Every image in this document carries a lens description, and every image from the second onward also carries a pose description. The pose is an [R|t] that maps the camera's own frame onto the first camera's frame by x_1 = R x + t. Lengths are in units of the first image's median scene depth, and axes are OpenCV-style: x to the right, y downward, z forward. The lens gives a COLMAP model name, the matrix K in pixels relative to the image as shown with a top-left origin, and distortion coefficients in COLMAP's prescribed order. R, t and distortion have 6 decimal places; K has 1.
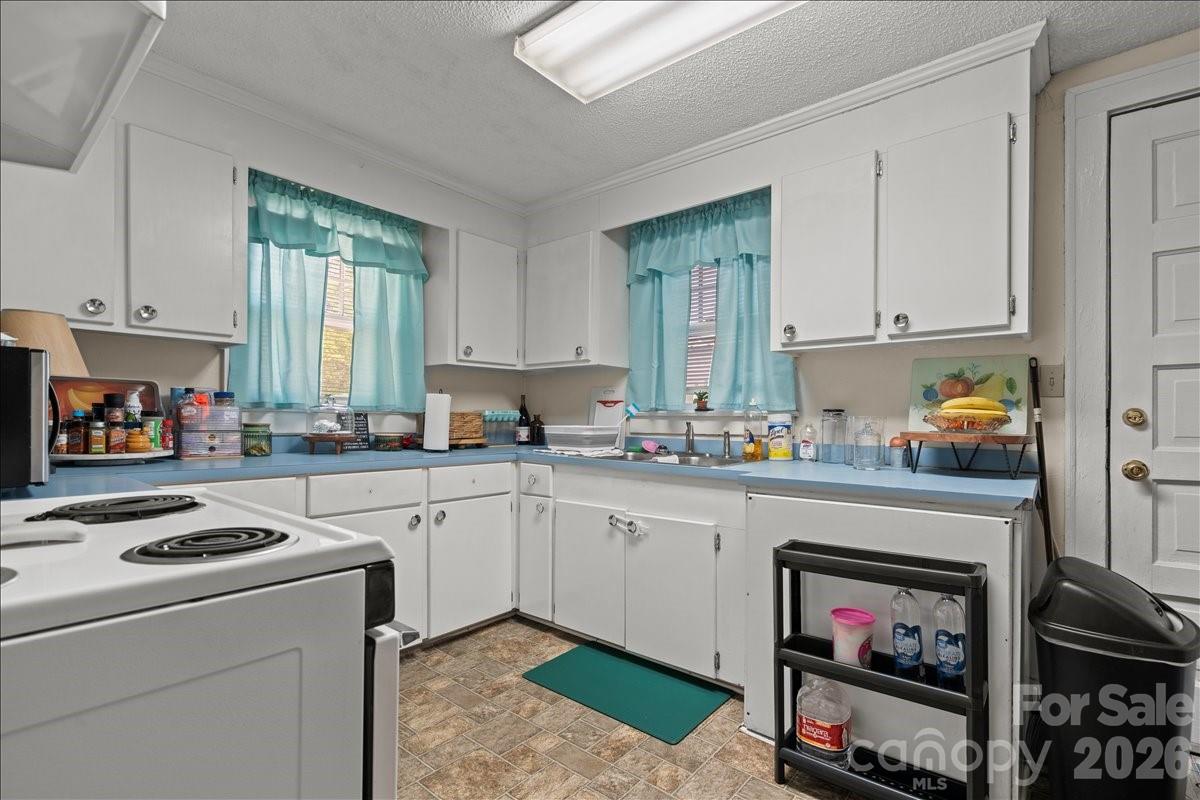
lens RADIAL K [[553.9, 0, 606.1], [0, 553.9, 421.0], [0, 0, 1]] dist [-0.003892, 0.000826]
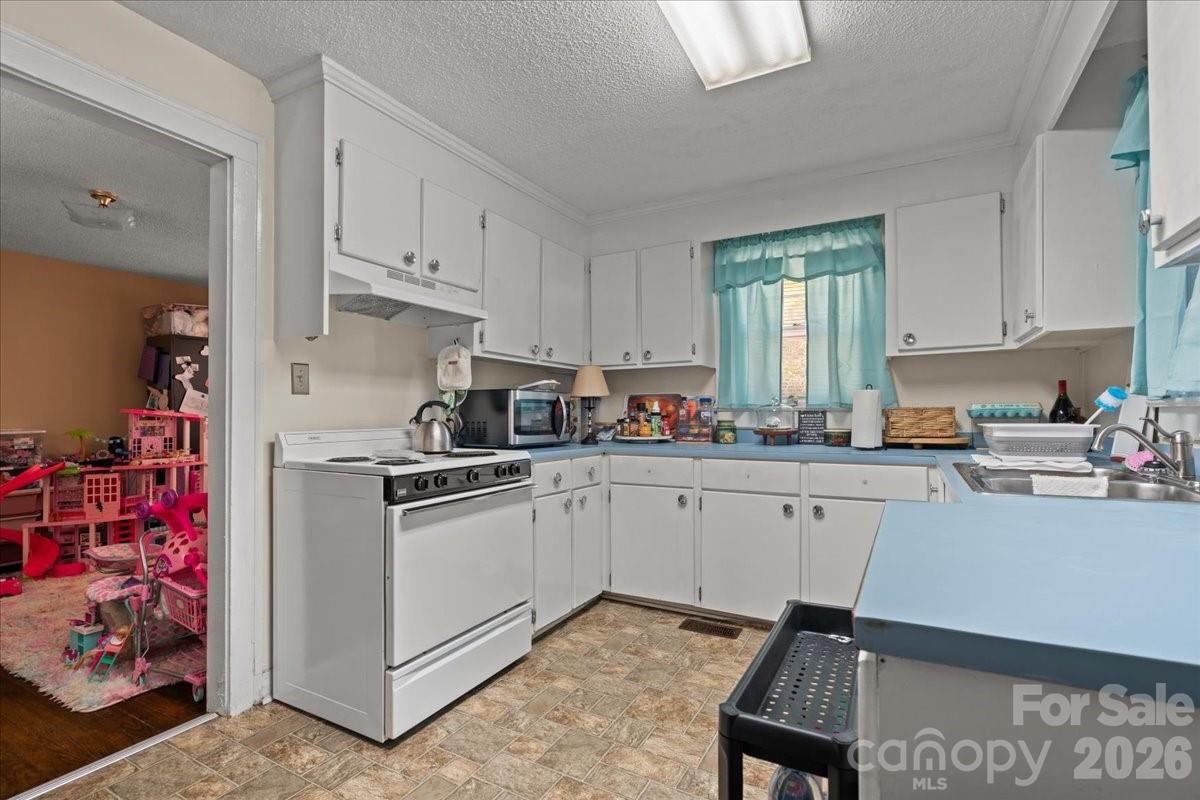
lens RADIAL K [[553.9, 0, 600.8], [0, 553.9, 406.2], [0, 0, 1]] dist [-0.003892, 0.000826]
pose [[0.183800, -0.026555, -0.982605, 0.568387], [0.001086, 0.999640, -0.026812, 0.006169], [0.982963, 0.003861, 0.183763, 0.377151]]
